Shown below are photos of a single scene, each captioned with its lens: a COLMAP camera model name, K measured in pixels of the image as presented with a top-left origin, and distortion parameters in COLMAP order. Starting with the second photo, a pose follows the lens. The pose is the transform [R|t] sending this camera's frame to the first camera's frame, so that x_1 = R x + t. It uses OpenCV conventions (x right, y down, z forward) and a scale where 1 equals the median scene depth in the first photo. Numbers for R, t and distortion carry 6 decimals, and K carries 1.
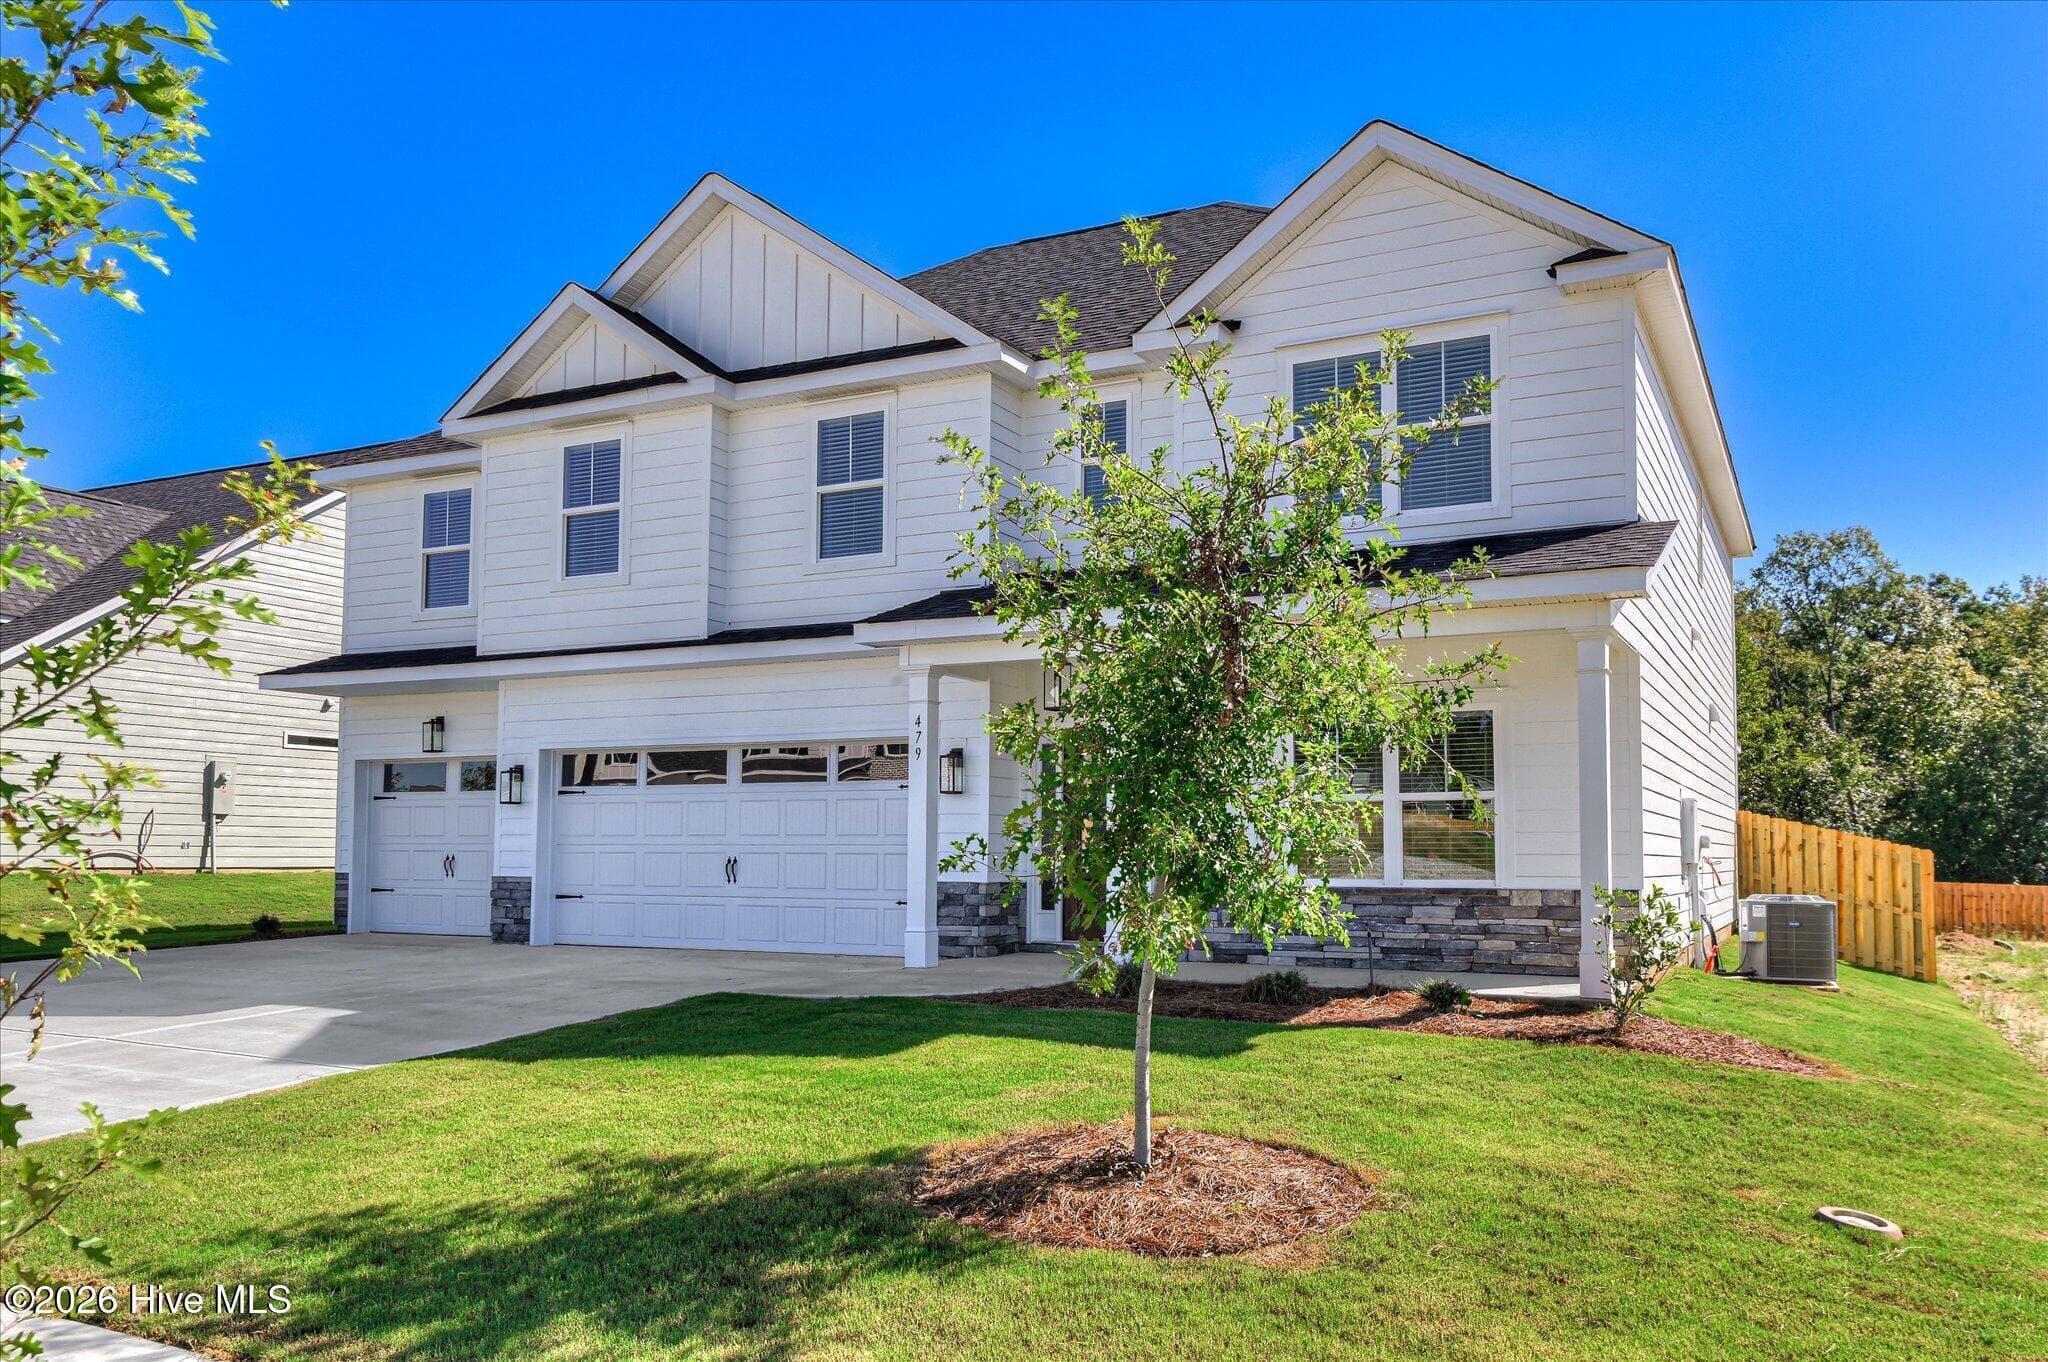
lens RADIAL K [[1751.3, 0, 1025.2], [0, 1751.3, 731.7], [0, 0, 1]] dist [0.054699, -0.005357]
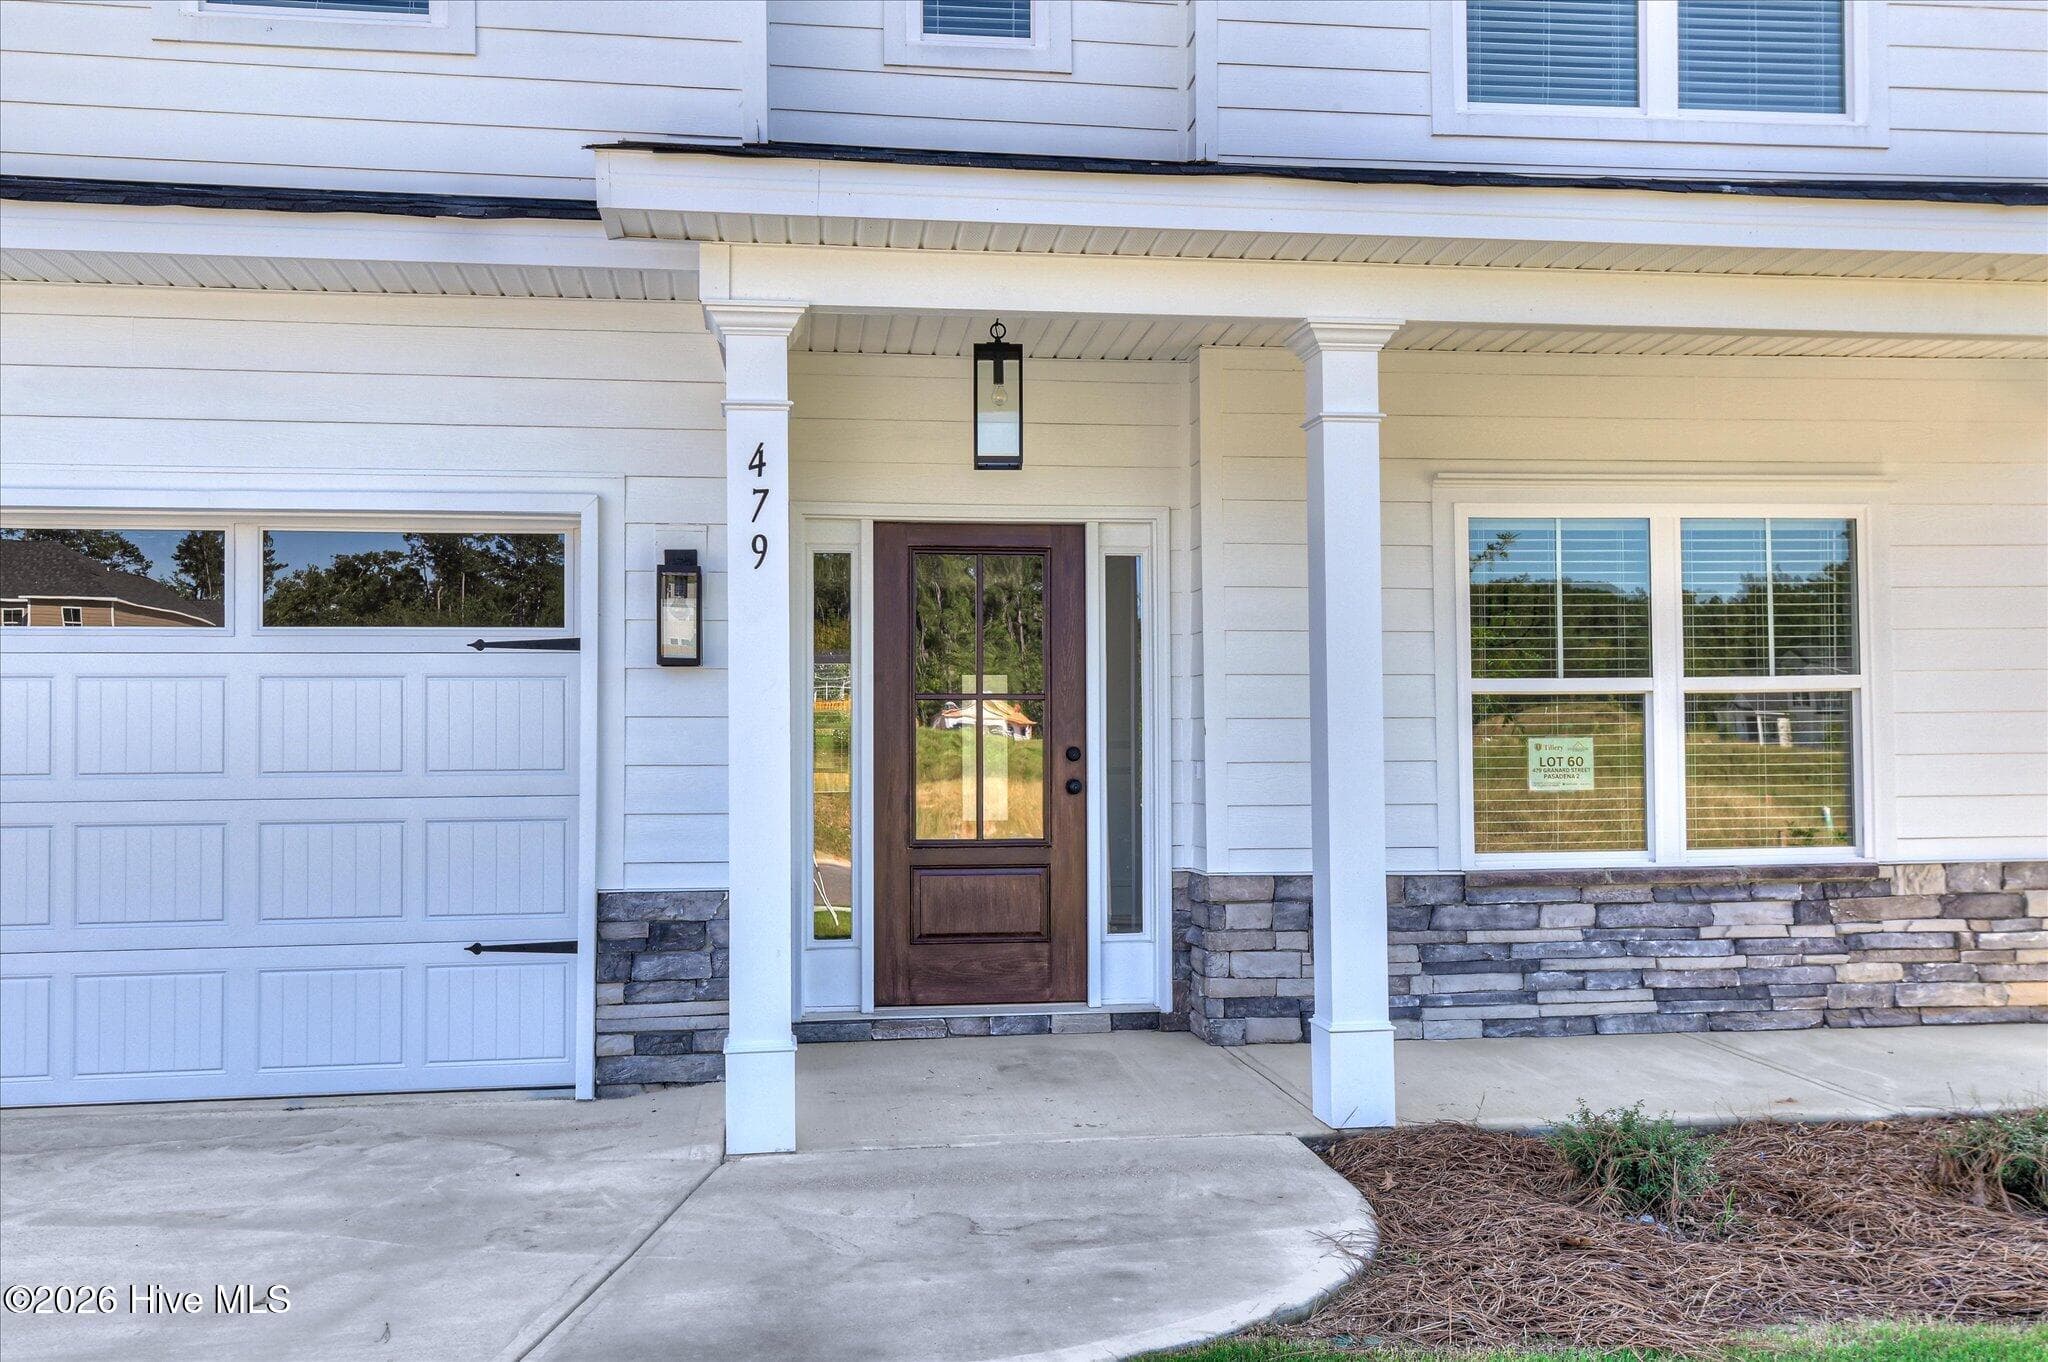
lens RADIAL K [[1751.3, 0, 1025.2], [0, 1751.3, 731.7], [0, 0, 1]] dist [0.054699, -0.005357]
pose [[0.799097, -0.002133, 0.601199, -0.204996], [-0.030816, 0.998534, 0.044504, 0.029169], [-0.600412, -0.054089, 0.797859, 0.615647]]
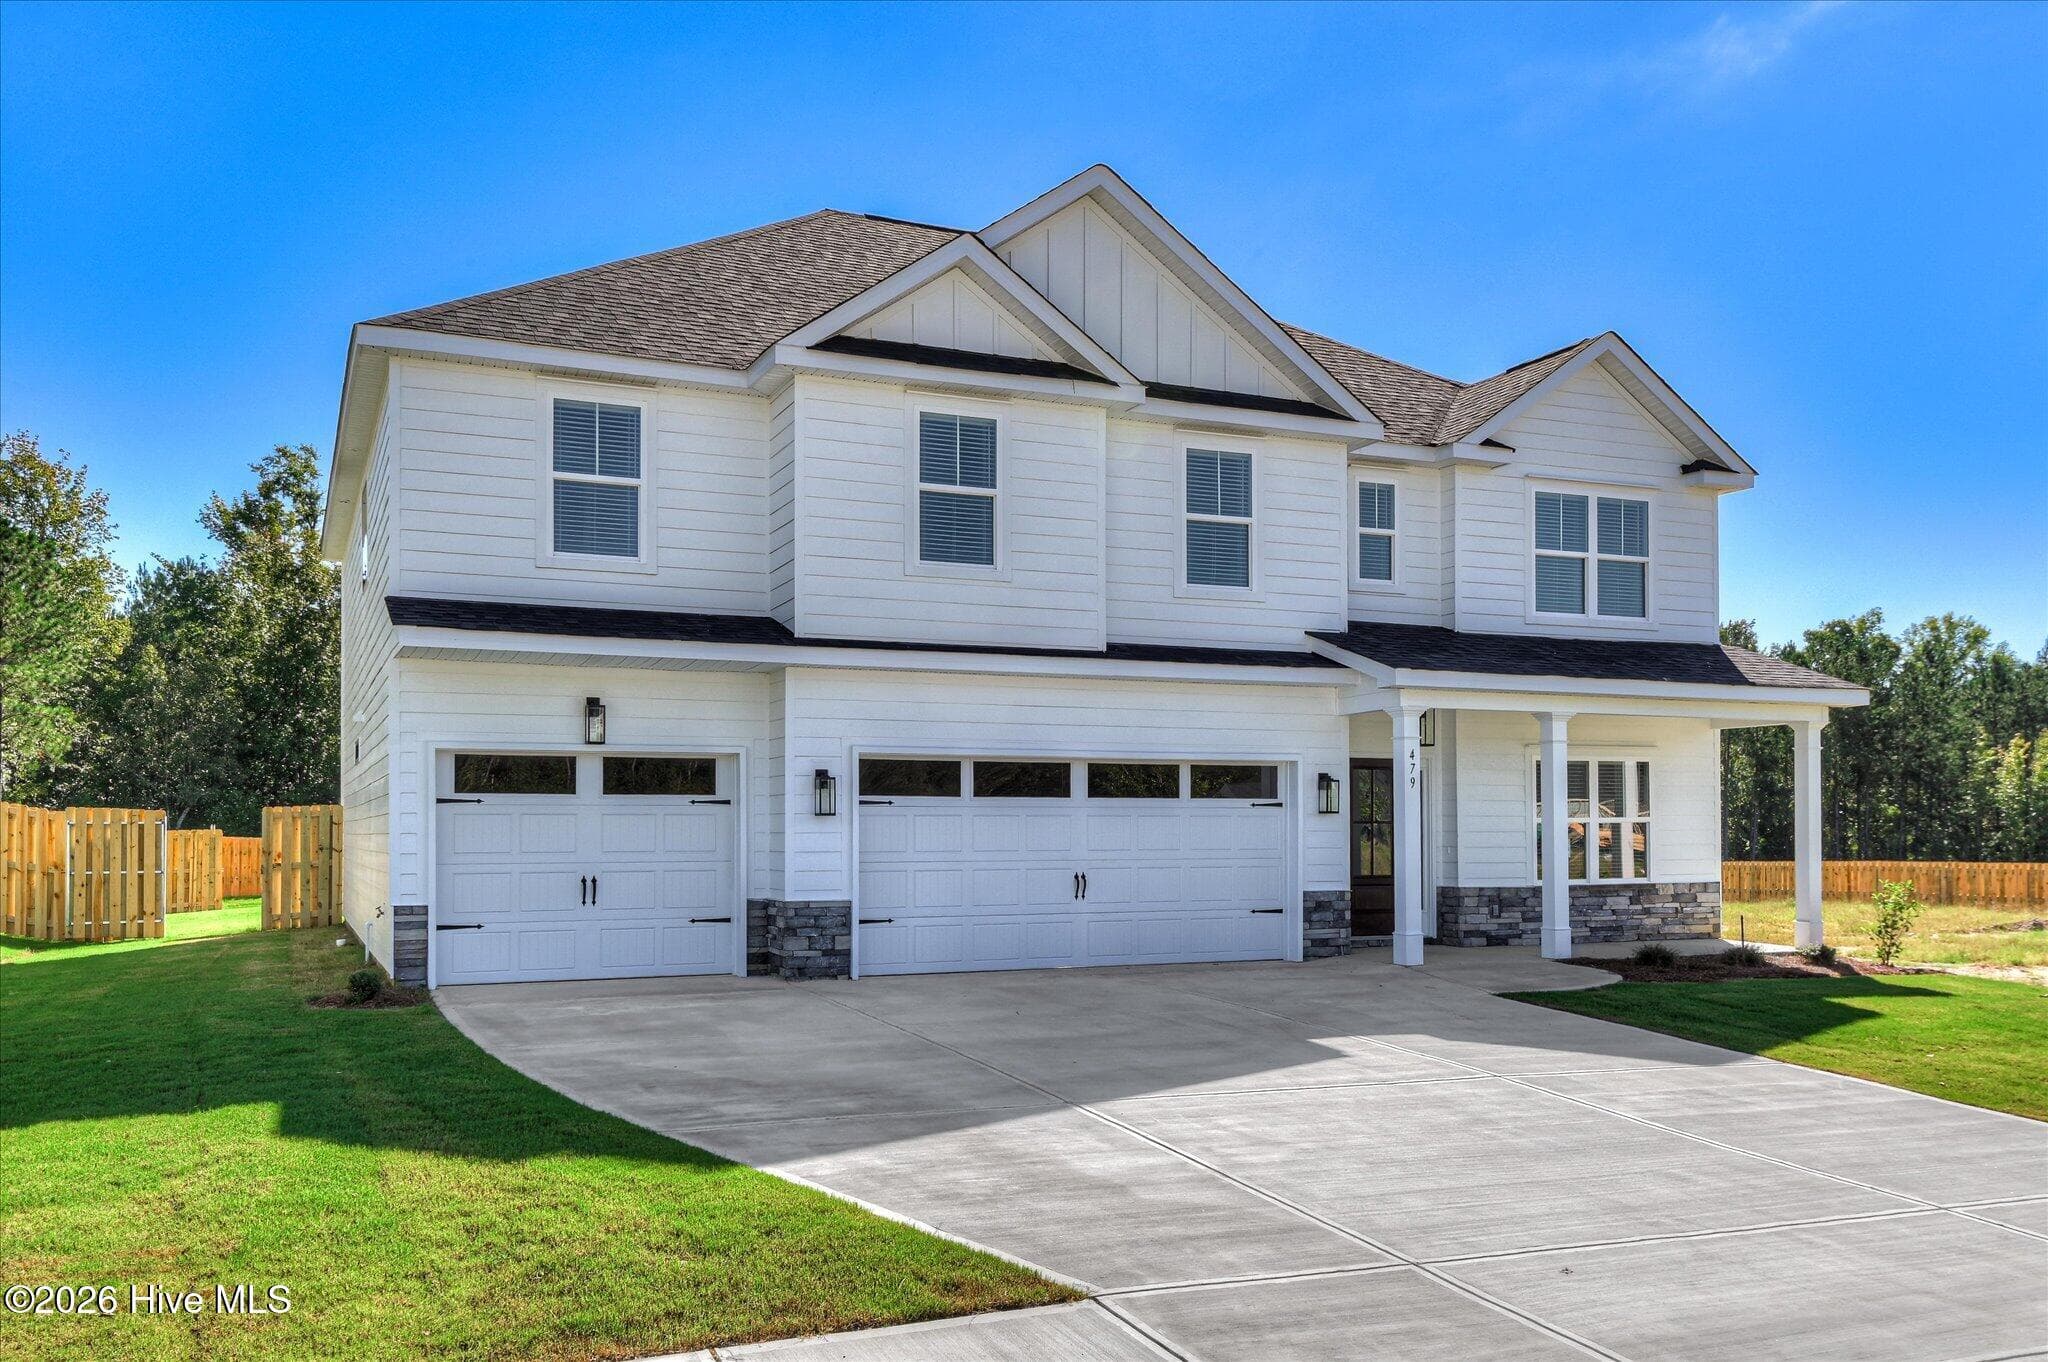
lens RADIAL K [[1595.3, 0, 1025.2], [0, 1595.3, 813.9], [0, 0, 1]] dist [0.038222, -0.000501]
pose [[0.609583, 0.003533, 0.792715, -0.939142], [-0.050917, 0.998100, 0.034707, 0.009313], [-0.791085, -0.061519, 0.608604, 0.502765]]
